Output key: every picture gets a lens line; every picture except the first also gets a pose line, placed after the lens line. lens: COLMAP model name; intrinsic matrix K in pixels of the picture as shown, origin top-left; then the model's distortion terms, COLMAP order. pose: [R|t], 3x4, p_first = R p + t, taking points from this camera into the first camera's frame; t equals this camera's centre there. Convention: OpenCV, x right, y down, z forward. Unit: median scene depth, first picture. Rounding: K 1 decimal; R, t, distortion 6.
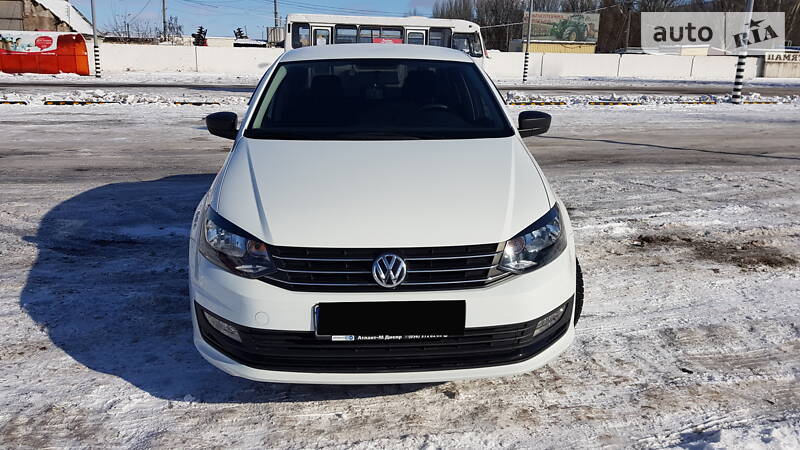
lens RADIAL K [[662.5, 0, 400.0], [0, 662.5, 225.0], [0, 0, 1]] dist [0.069200, -0.127512]
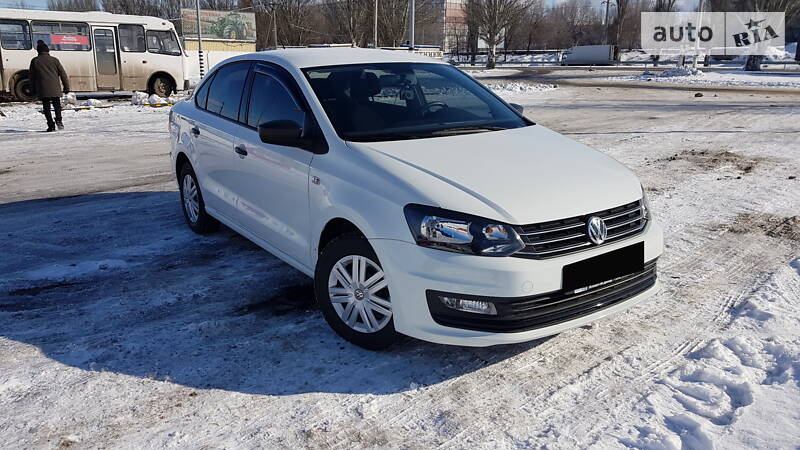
lens RADIAL K [[662.5, 0, 400.0], [0, 662.5, 225.0], [0, 0, 1]] dist [0.069200, -0.127512]
pose [[0.832639, -0.144859, 0.534535, -0.792769], [0.142266, 0.988743, 0.046343, -0.042771], [-0.535231, 0.037459, 0.843875, 0.099226]]
